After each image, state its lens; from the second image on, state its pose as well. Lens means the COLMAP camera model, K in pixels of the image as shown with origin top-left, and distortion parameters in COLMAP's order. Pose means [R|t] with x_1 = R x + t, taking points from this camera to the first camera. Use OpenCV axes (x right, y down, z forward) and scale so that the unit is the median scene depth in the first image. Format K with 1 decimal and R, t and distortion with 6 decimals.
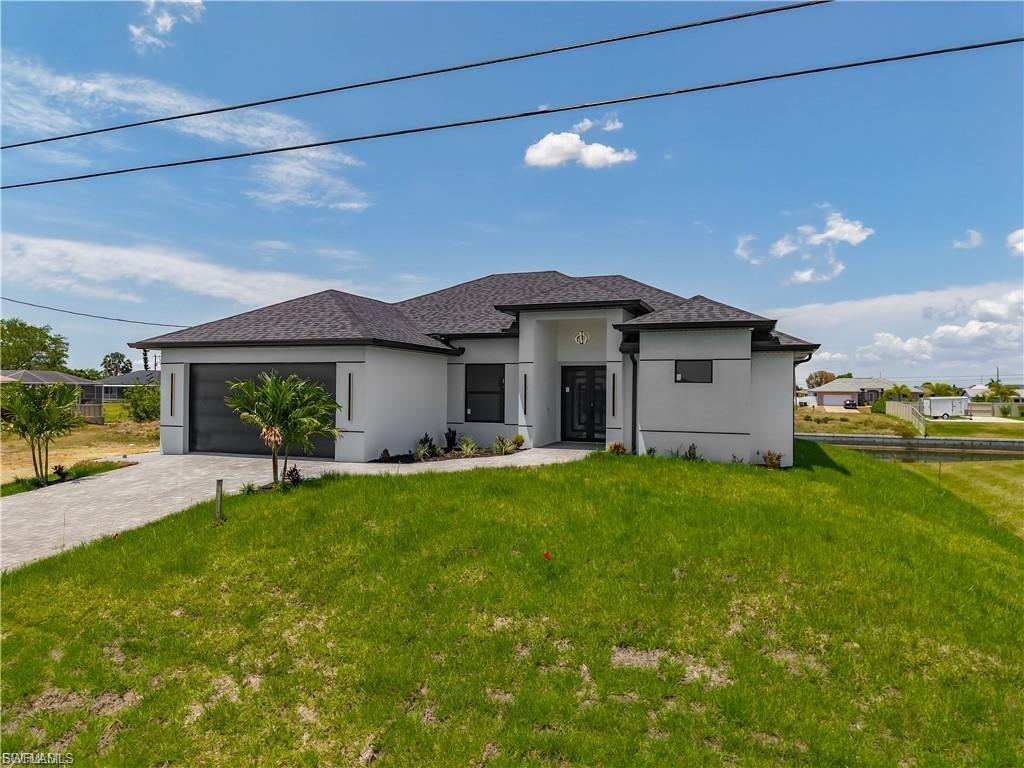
lens RADIAL K [[708.4, 0, 493.3], [0, 708.4, 381.6], [0, 0, 1]] dist [0.017709, -0.008061]
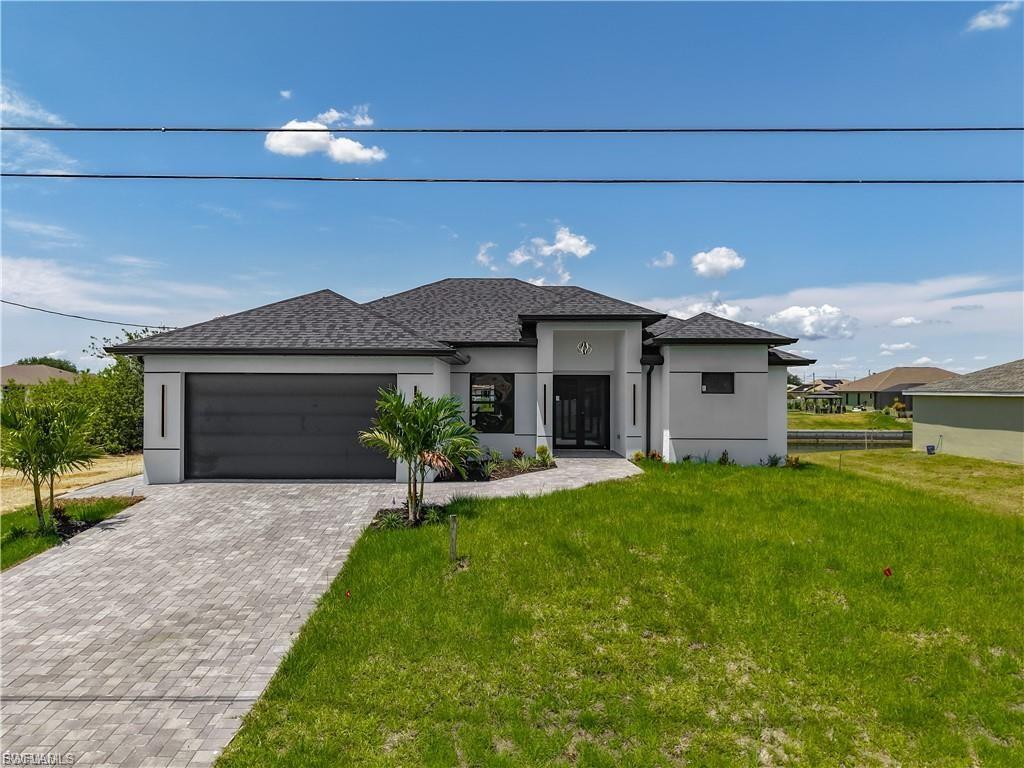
lens RADIAL K [[708.4, 0, 507.8], [0, 708.4, 385.8], [0, 0, 1]] dist [0.017709, -0.008061]
pose [[0.931213, -0.002210, 0.364468, -0.340591], [-0.000898, 0.999965, 0.008360, -0.015494], [-0.364473, -0.008112, 0.931179, 0.087656]]
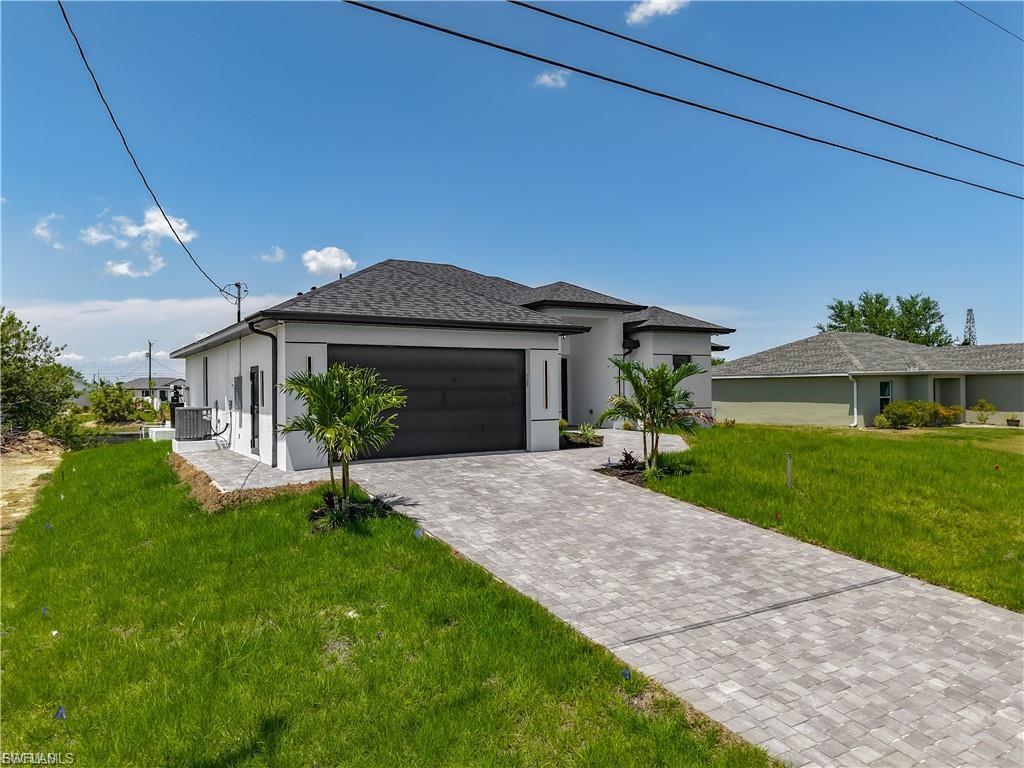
lens RADIAL K [[708.4, 0, 524.4], [0, 708.4, 397.1], [0, 0, 1]] dist [0.017709, -0.008061]
pose [[0.597588, -0.024166, 0.801439, -0.804985], [0.005018, 0.999639, 0.026401, 0.010464], [-0.801788, -0.011755, 0.597494, 0.357197]]
